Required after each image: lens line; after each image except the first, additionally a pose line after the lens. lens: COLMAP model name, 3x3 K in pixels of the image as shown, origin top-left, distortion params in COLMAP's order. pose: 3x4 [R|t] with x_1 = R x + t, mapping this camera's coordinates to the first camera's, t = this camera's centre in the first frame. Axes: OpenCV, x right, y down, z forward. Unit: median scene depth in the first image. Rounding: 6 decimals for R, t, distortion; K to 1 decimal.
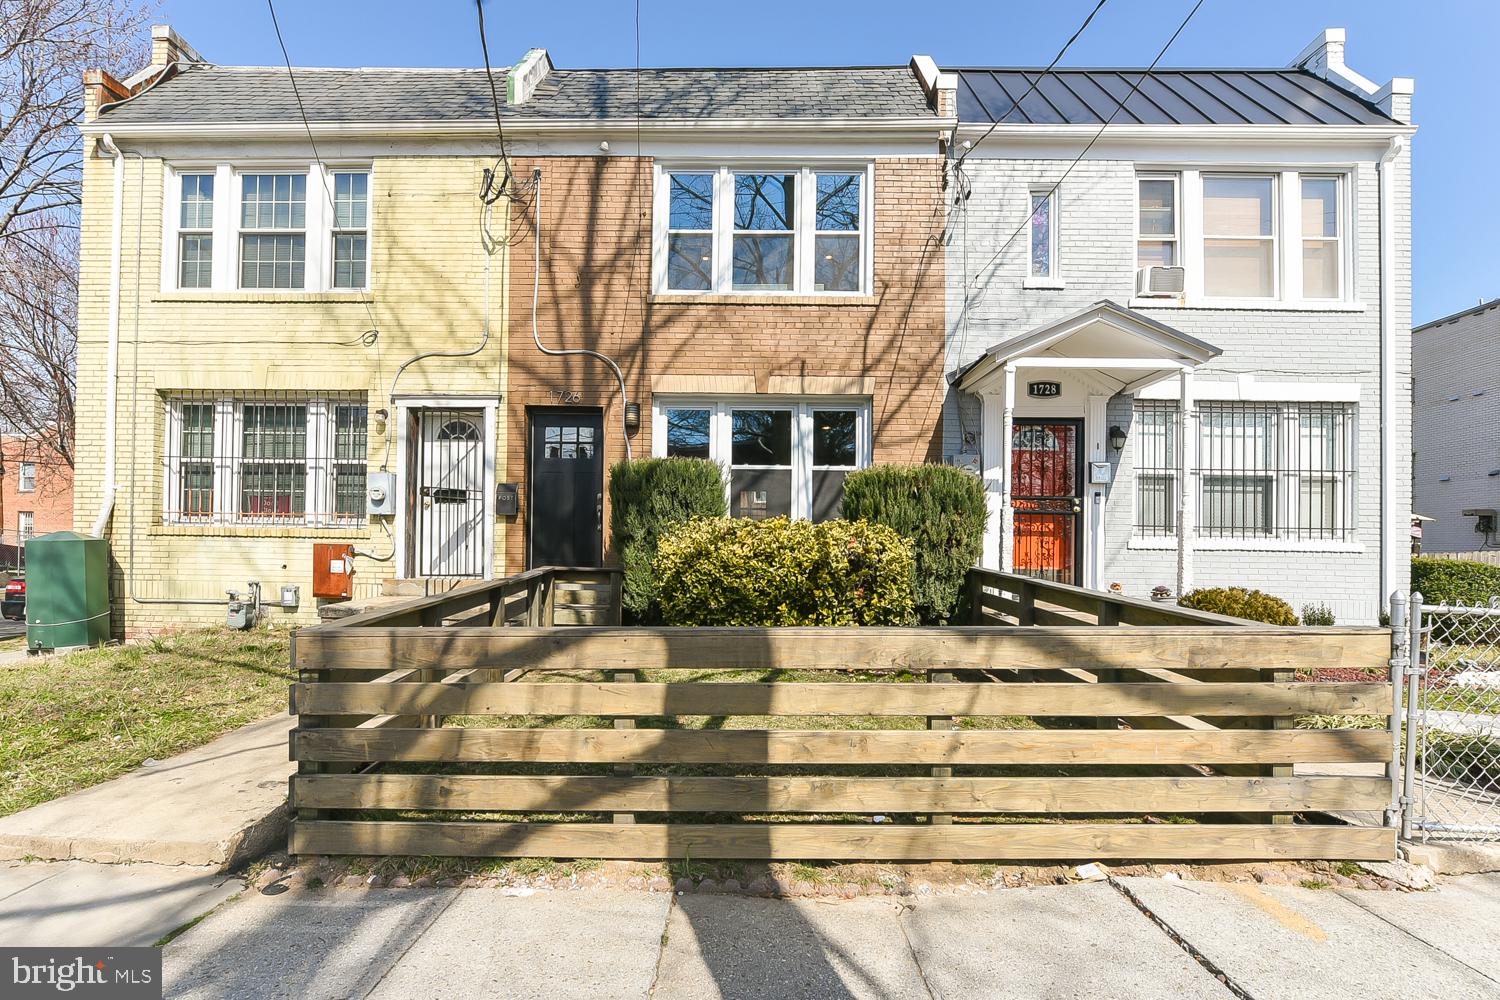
lens RADIAL K [[659.3, 0, 752.0], [0, 659.3, 534.0], [0, 0, 1]] dist [-0.005106, -0.001560]
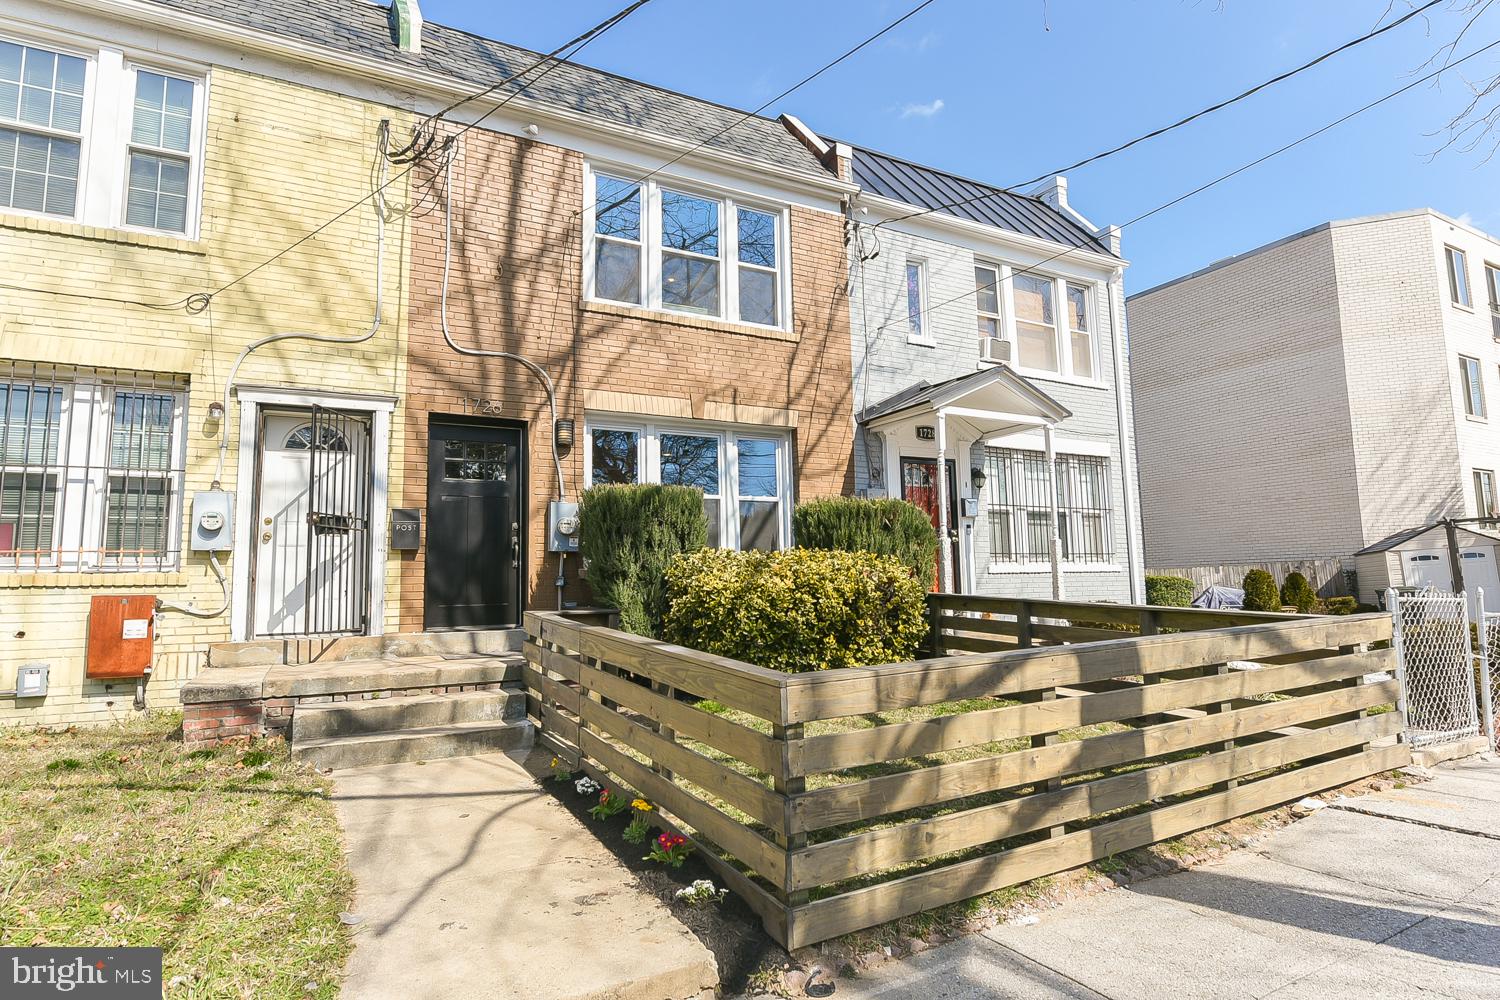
lens RADIAL K [[727.0, 0, 750.0], [0, 727.0, 500.0], [0, 0, 1]] dist [-0.008957, -0.000224]
pose [[0.888954, 0.020818, 0.457523, -0.396681], [0.022612, 0.995753, -0.089243, -0.001550], [-0.457438, 0.089679, 0.884708, 0.050839]]
